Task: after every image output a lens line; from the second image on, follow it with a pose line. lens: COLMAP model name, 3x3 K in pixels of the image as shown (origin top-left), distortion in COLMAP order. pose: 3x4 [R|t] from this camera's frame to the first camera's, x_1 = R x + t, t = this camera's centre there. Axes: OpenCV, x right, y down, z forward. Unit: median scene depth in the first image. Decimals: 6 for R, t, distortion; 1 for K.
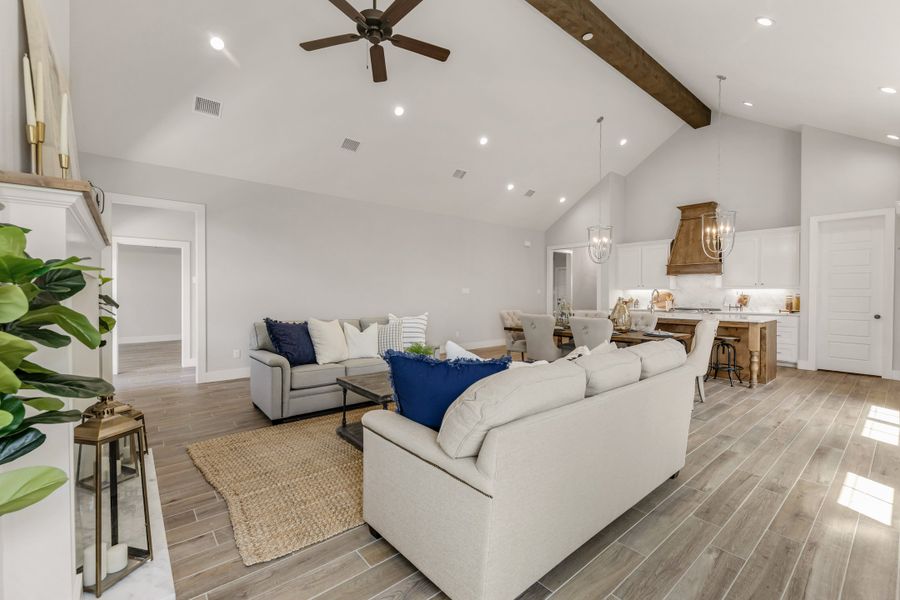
lens RADIAL K [[379.3, 0, 434.8], [0, 379.3, 296.2], [0, 0, 1]] dist [0.007393, -0.003359]
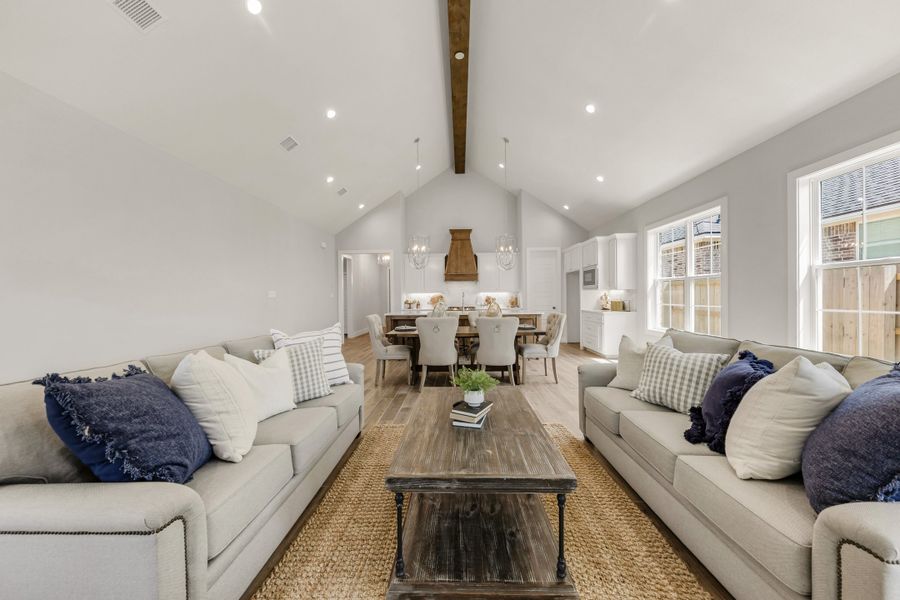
lens RADIAL K [[317.9, 0, 453.3], [0, 317.9, 295.9], [0, 0, 1]] dist [0.005622, -0.000270]
pose [[0.642398, -0.002119, 0.766368, -0.197025], [0.016494, 0.999803, -0.011062, 0.005584], [-0.766194, 0.019747, 0.642306, 0.303490]]
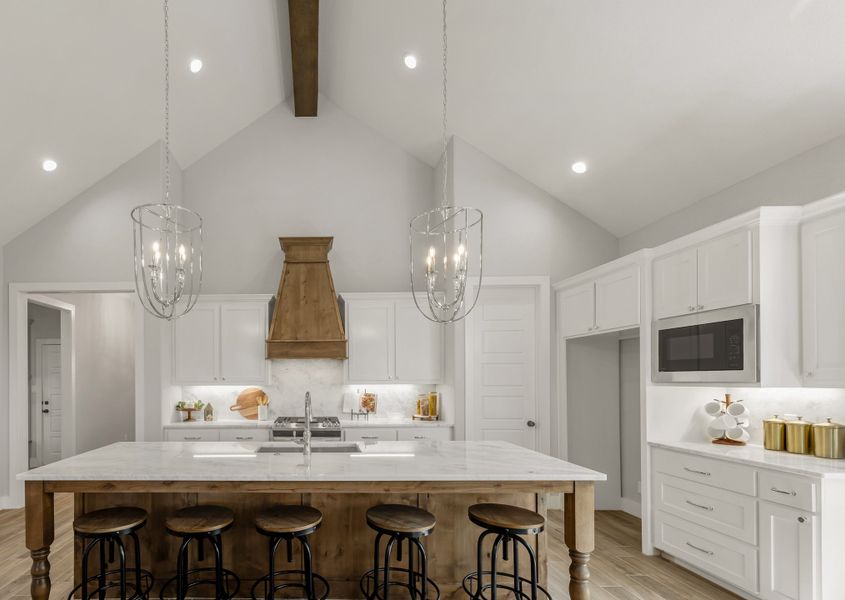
lens RADIAL K [[399.9, 0, 302.0], [0, 399.9, 376.0], [0, 0, 1]] dist [0.013661, -0.004980]
pose [[0.644590, 0.005298, 0.764510, 0.217564], [0.012505, 0.999769, -0.017471, -0.021960], [-0.764426, 0.020822, 0.644375, 0.620611]]
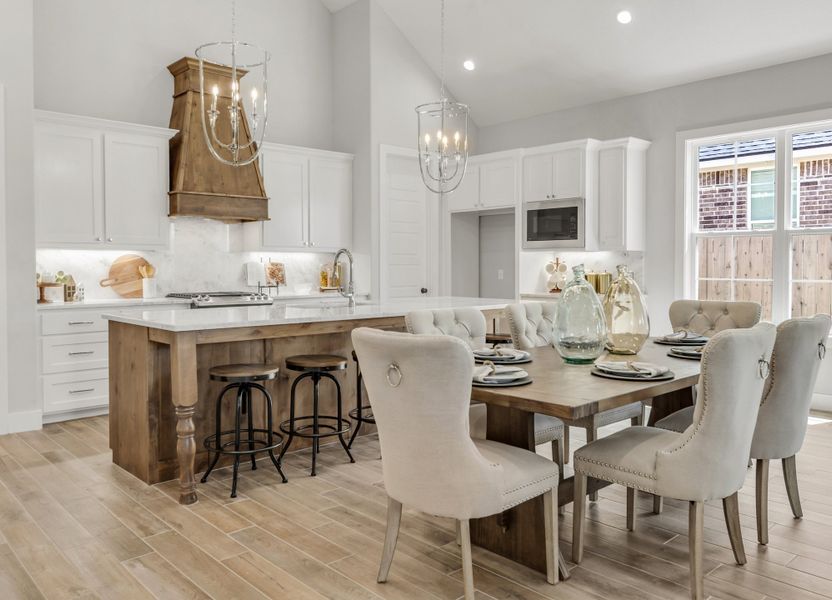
lens RADIAL K [[650.4, 0, 406.4], [0, 650.4, 276.4], [0, 0, 1]] dist [0.000086, -0.023016]
pose [[-0.065145, -0.015203, 0.997760, -0.114503], [0.014131, 0.999770, 0.016156, 0.002868], [-0.997776, 0.015152, -0.064915, 0.829753]]
